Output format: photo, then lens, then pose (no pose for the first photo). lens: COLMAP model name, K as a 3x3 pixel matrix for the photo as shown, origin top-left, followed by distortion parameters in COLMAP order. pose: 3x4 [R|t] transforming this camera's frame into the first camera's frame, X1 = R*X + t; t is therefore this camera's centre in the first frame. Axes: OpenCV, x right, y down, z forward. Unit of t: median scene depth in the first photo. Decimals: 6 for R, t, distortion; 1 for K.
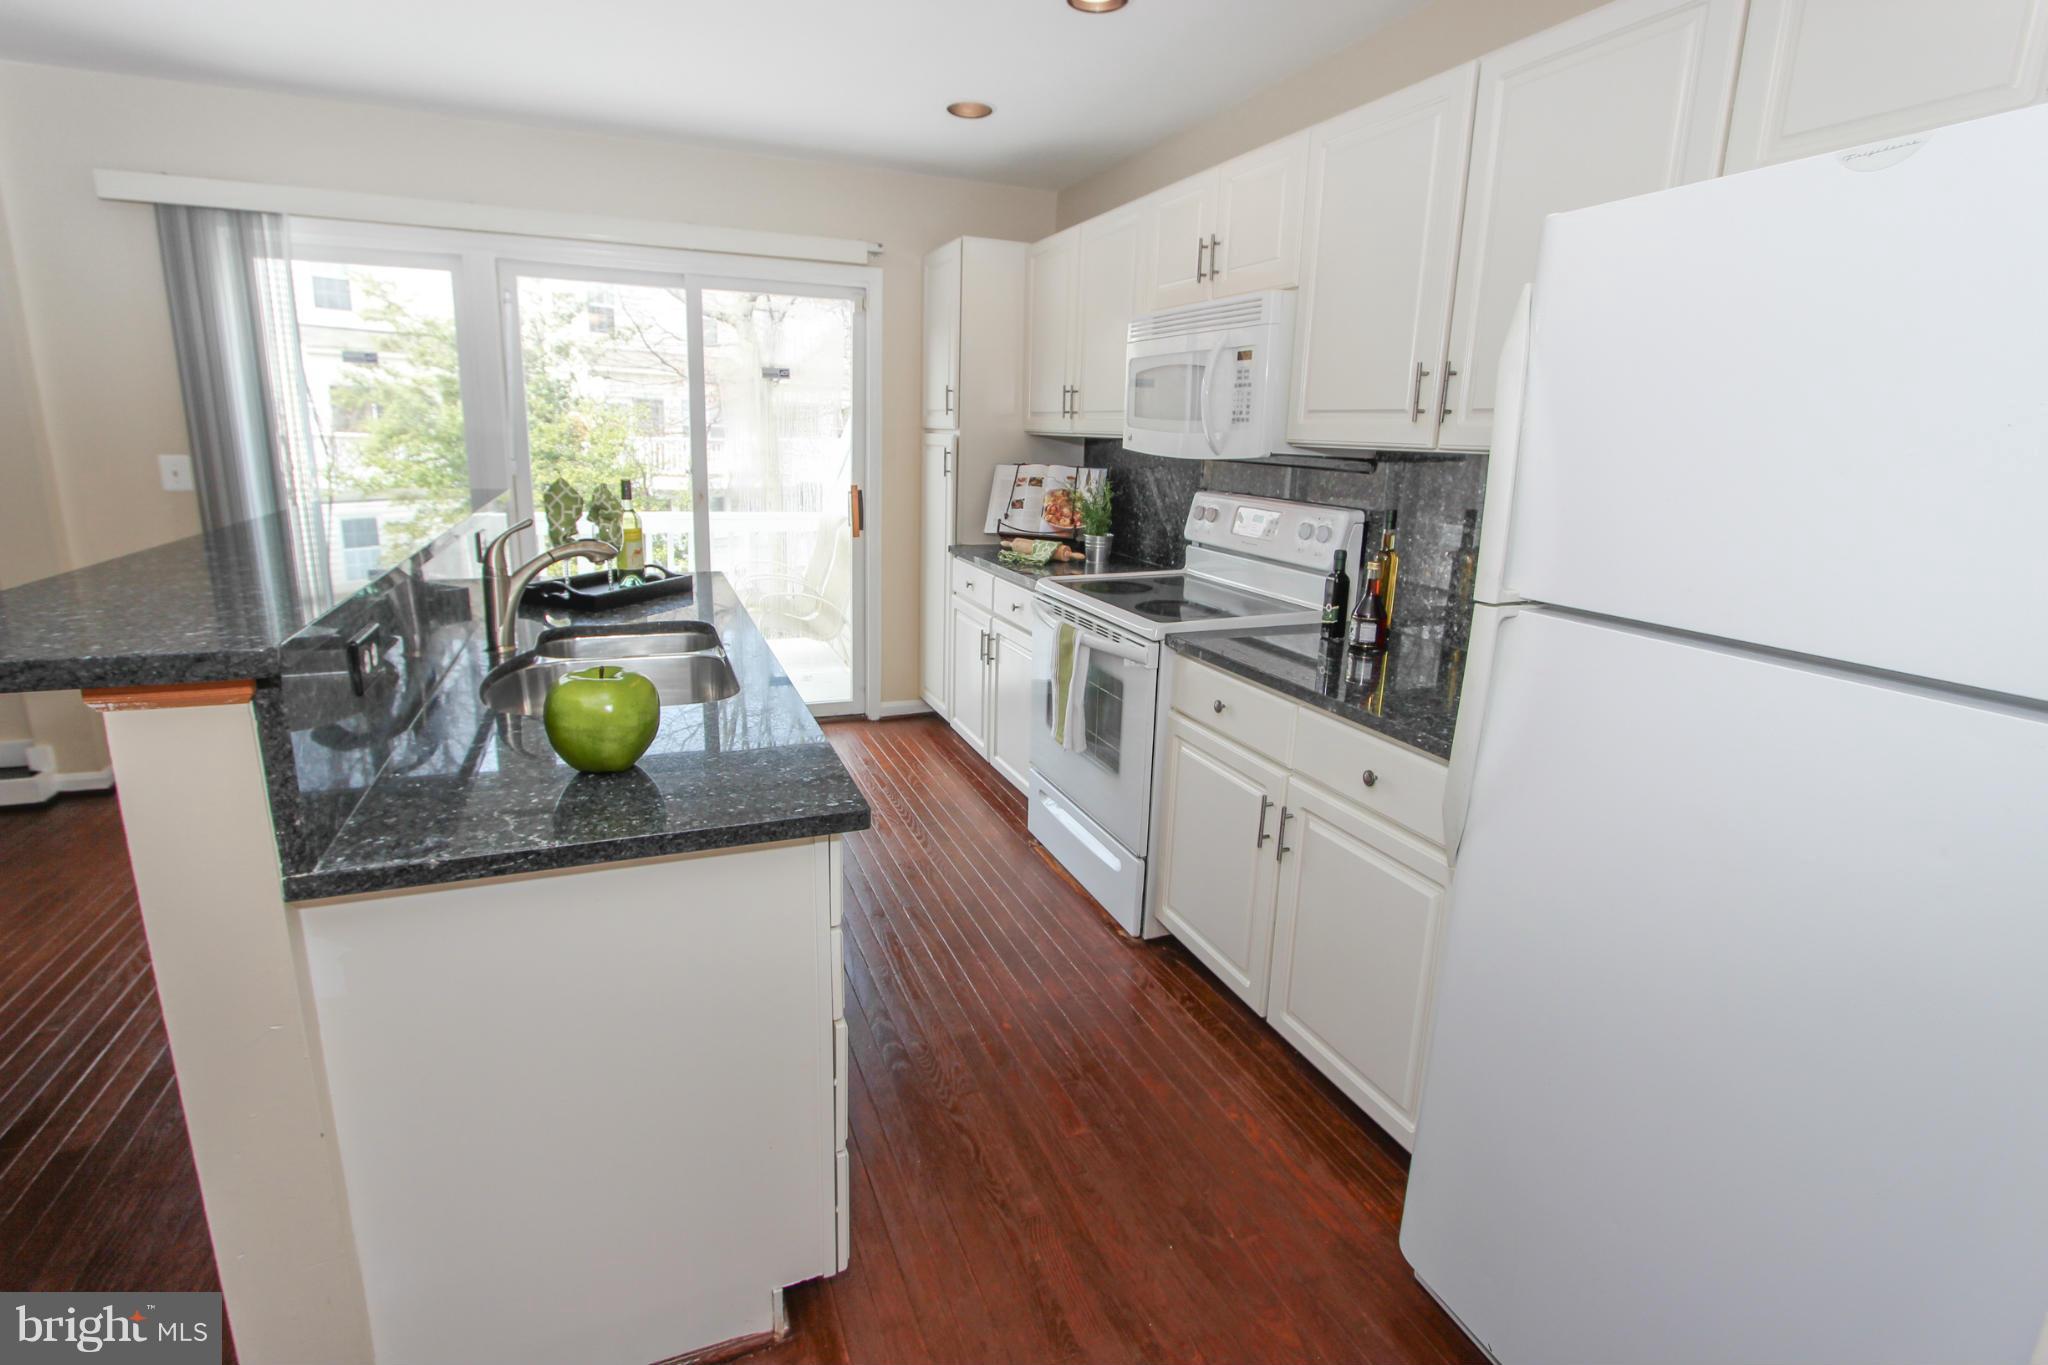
lens RADIAL K [[940.8, 0, 1002.4], [0, 940.8, 641.8], [0, 0, 1]] dist [-0.017239, -0.000211]
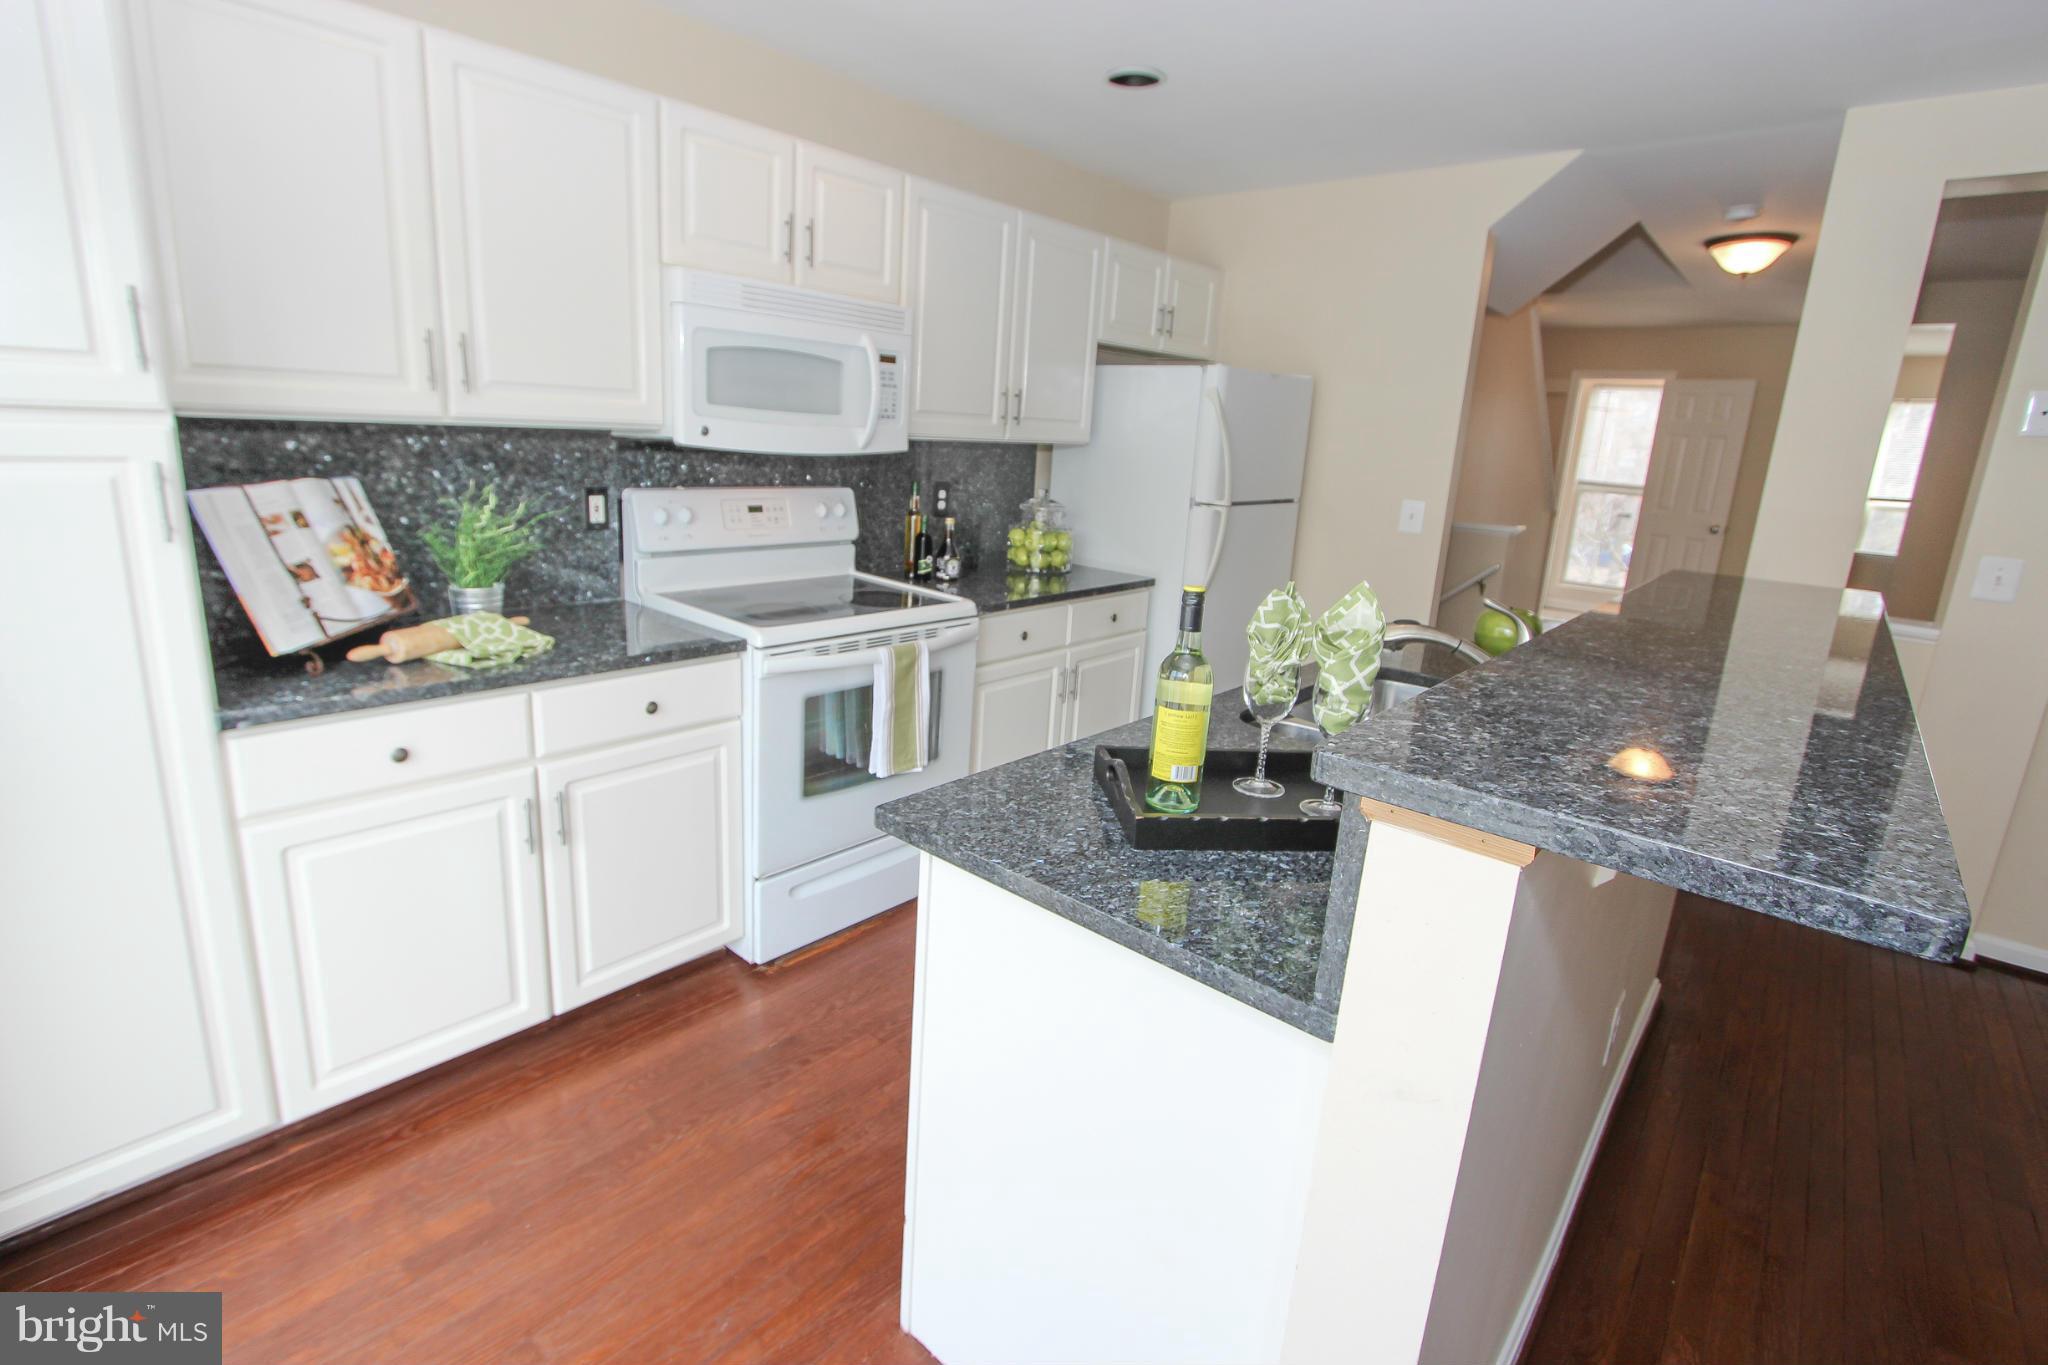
lens RADIAL K [[940.8, 0, 1013.4], [0, 940.8, 648.2], [0, 0, 1]] dist [-0.017239, -0.000211]
pose [[-0.448774, -0.251252, 0.857598, -0.645867], [0.135880, 0.929319, 0.343369, -0.264771], [-0.883254, 0.270626, -0.382915, 1.054426]]
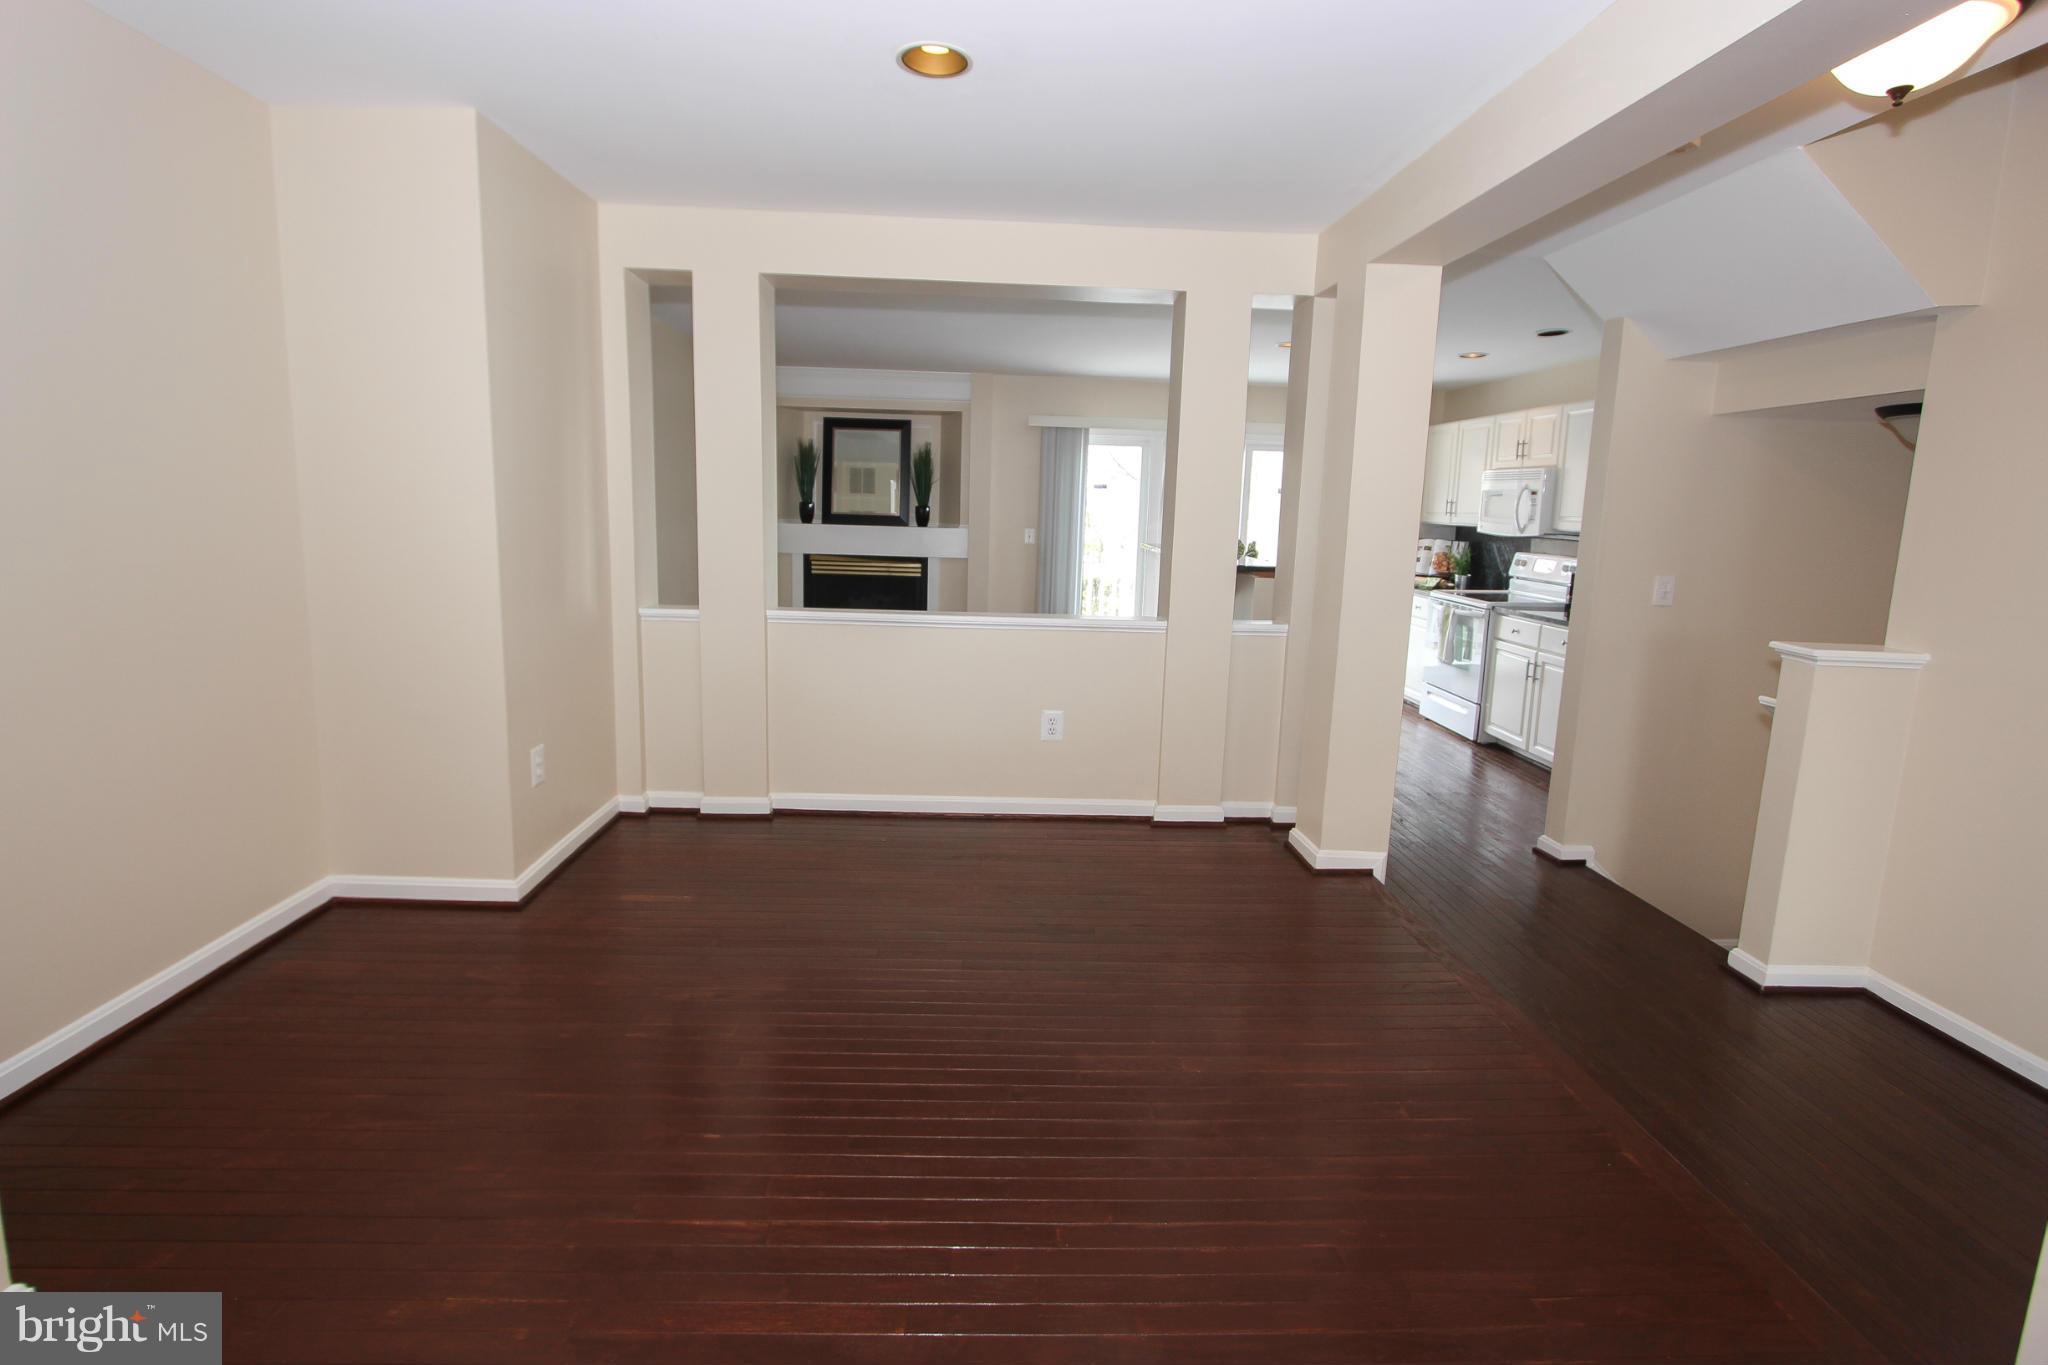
lens RADIAL K [[940.8, 0, 1004.6], [0, 940.8, 655.5], [0, 0, 1]] dist [-0.017239, -0.000211]
pose [[0.939149, 0.053242, -0.339360, -0.136140], [-0.077273, 0.995340, -0.057688, 0.265608], [0.334707, 0.080401, 0.938886, -1.259561]]
